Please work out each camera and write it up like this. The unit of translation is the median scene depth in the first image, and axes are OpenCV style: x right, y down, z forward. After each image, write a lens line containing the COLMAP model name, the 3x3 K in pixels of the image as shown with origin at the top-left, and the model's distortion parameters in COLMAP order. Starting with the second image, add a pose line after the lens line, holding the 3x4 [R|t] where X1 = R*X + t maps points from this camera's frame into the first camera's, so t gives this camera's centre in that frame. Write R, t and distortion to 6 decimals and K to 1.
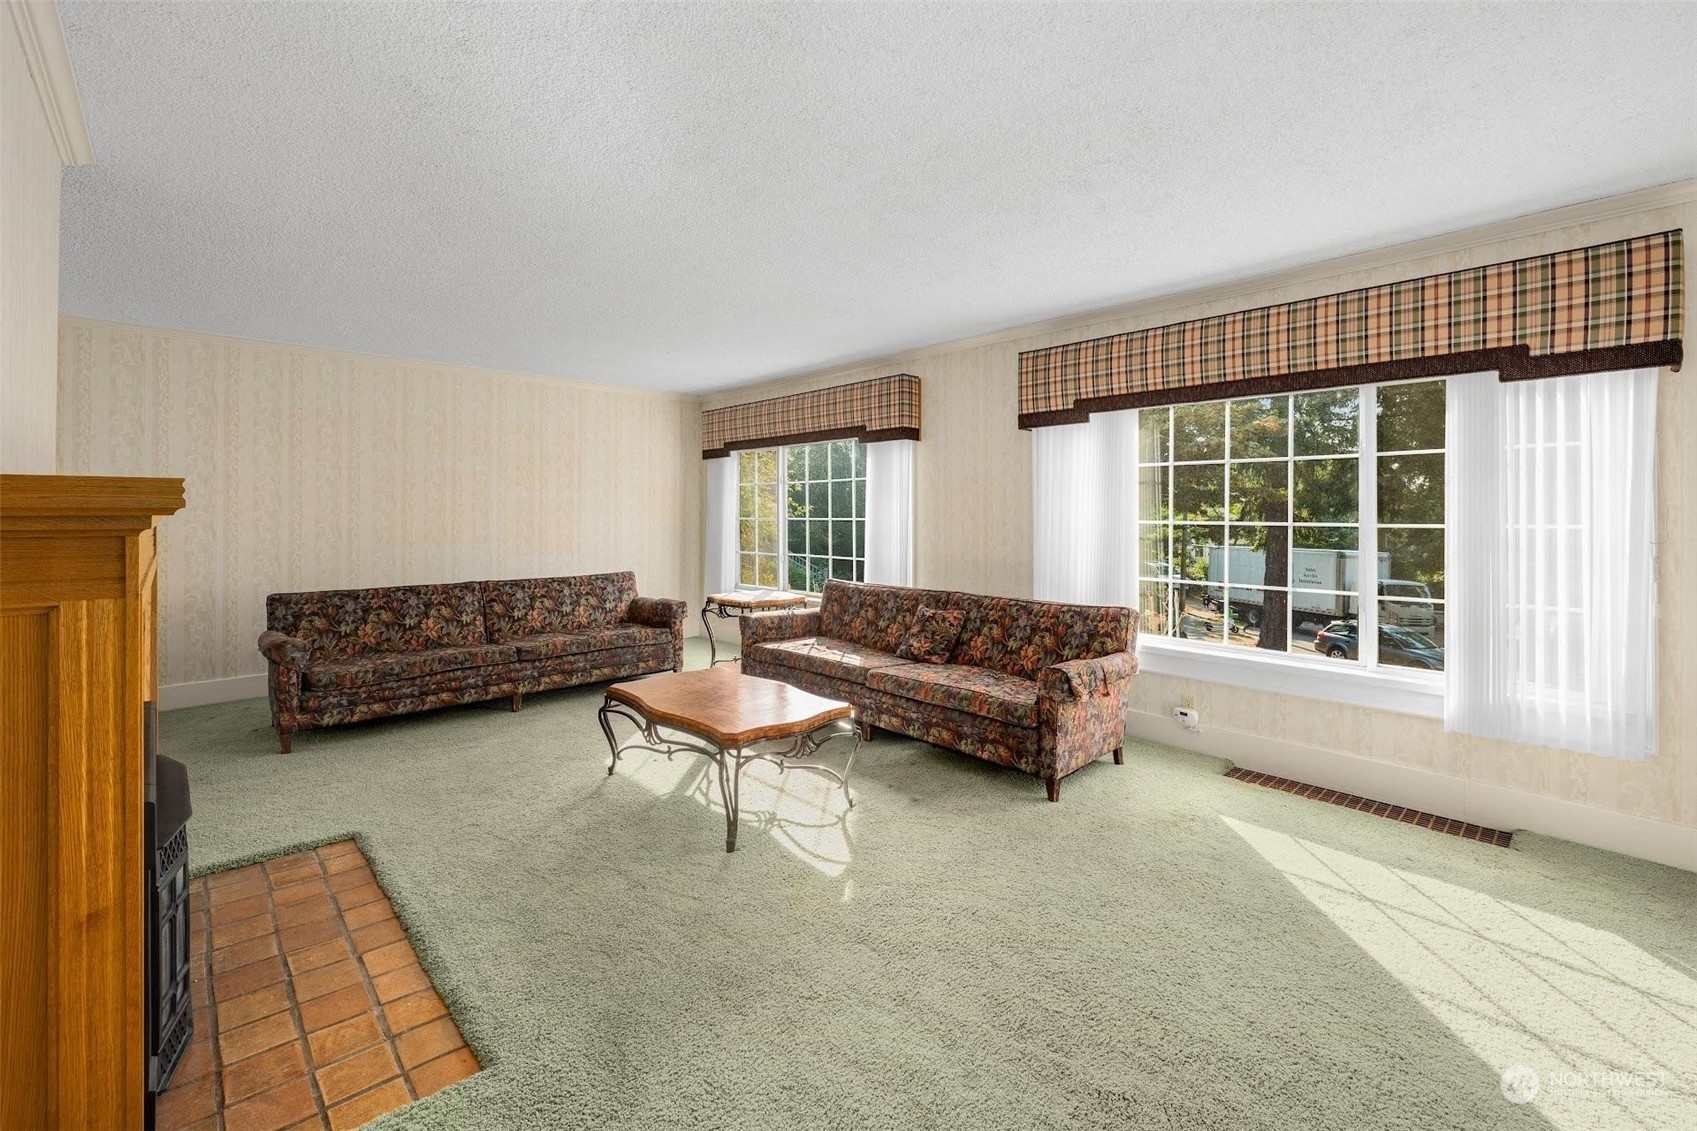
lens RADIAL K [[717.0, 0, 845.7], [0, 717.0, 516.3], [0, 0, 1]] dist [0.001865, -0.000105]
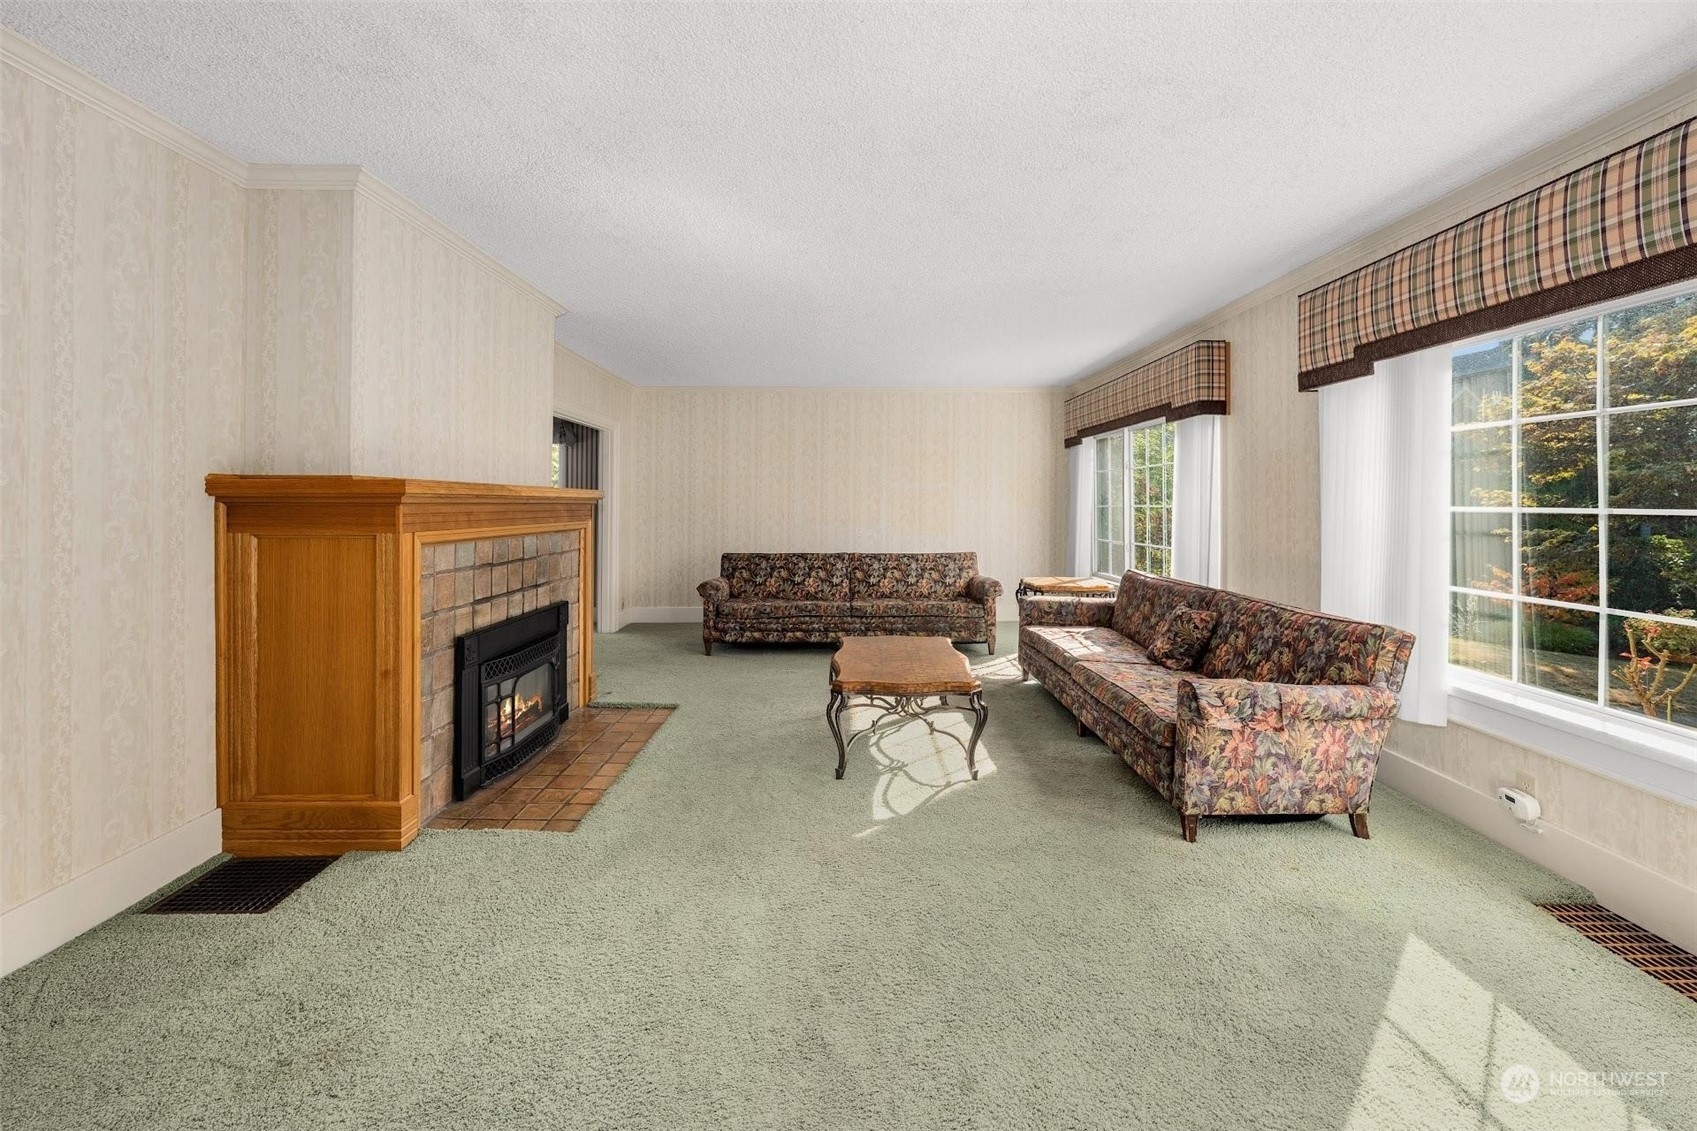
lens RADIAL K [[693.5, 0, 846.5], [0, 693.5, 502.2], [0, 0, 1]] dist [0.001564, 0.000178]
pose [[0.732989, -0.000426, -0.680241, 0.401478], [-0.003040, 0.999988, -0.003903, 0.005322], [0.680234, 0.004929, 0.732978, 0.097964]]
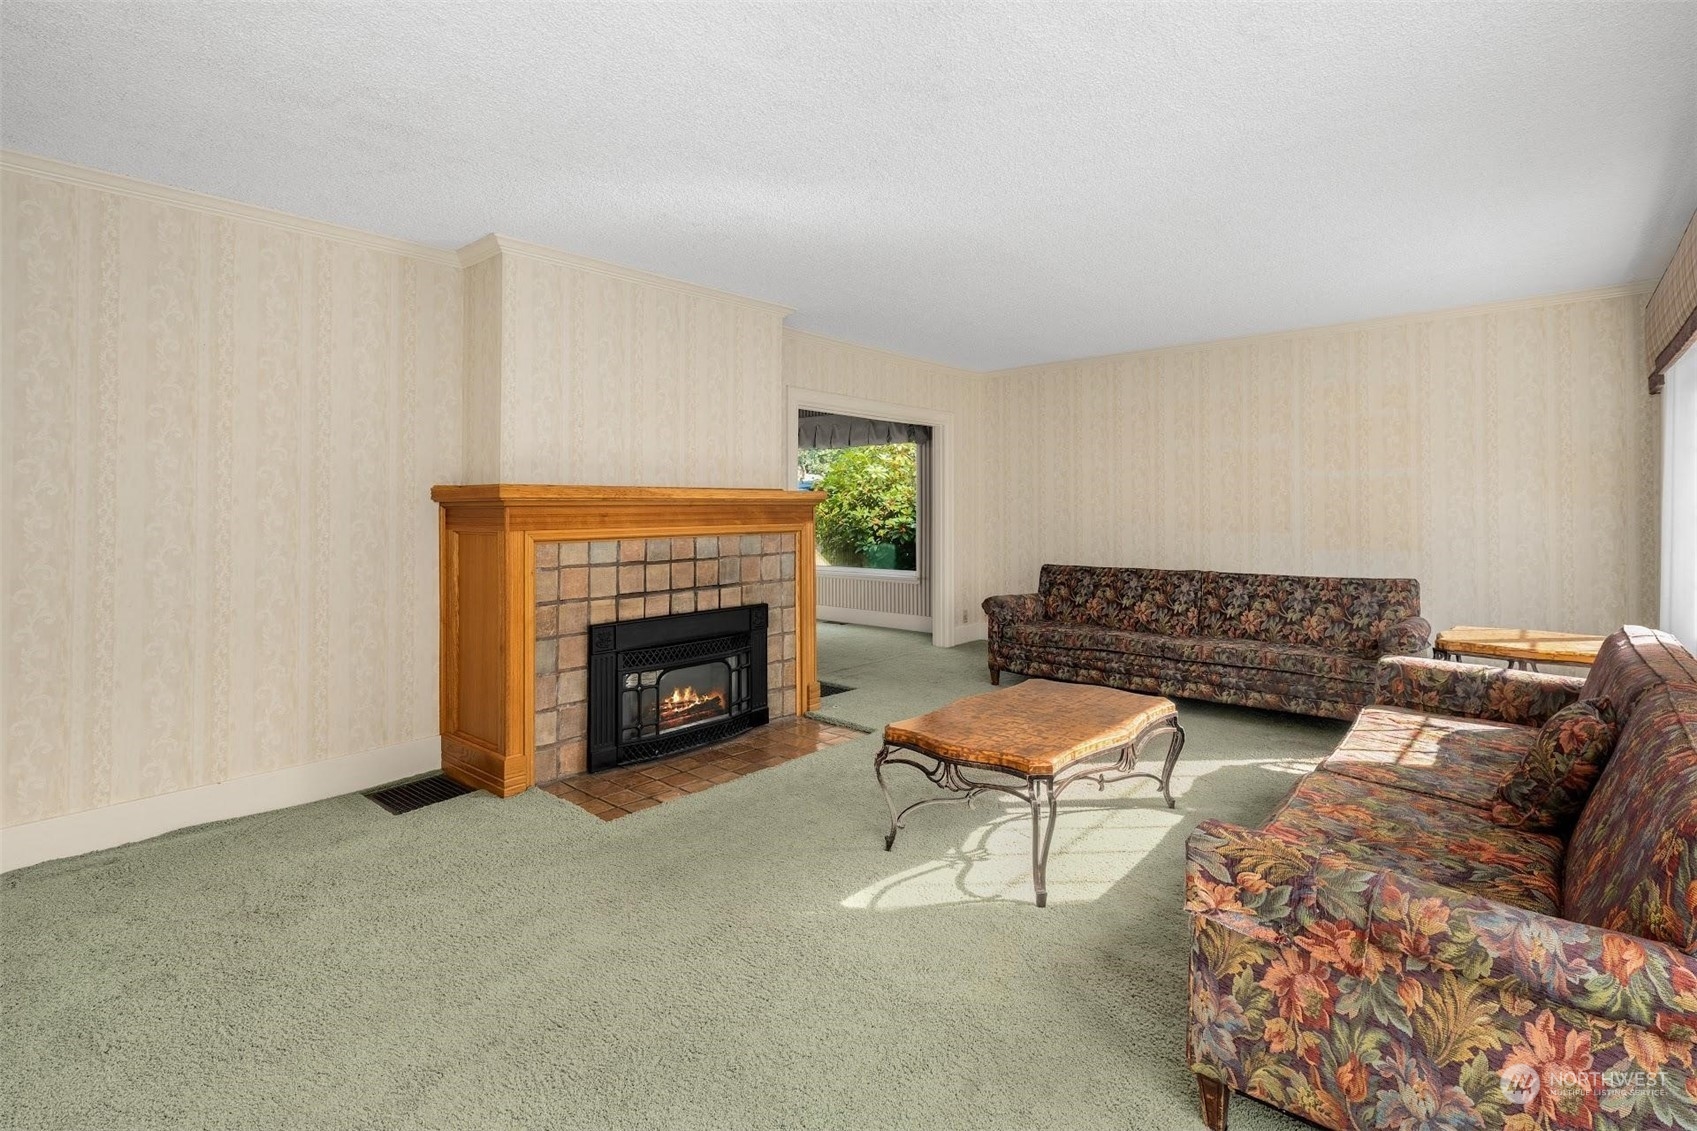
lens RADIAL K [[800.5, 0, 852.4], [0, 800.5, 492.2], [0, 0, 1]] dist [0.003162, 0.000261]
pose [[0.103943, -0.019696, -0.994388, 0.566217], [0.004945, 0.999802, -0.019287, 0.008186], [0.994571, -0.002912, 0.104020, 0.531524]]
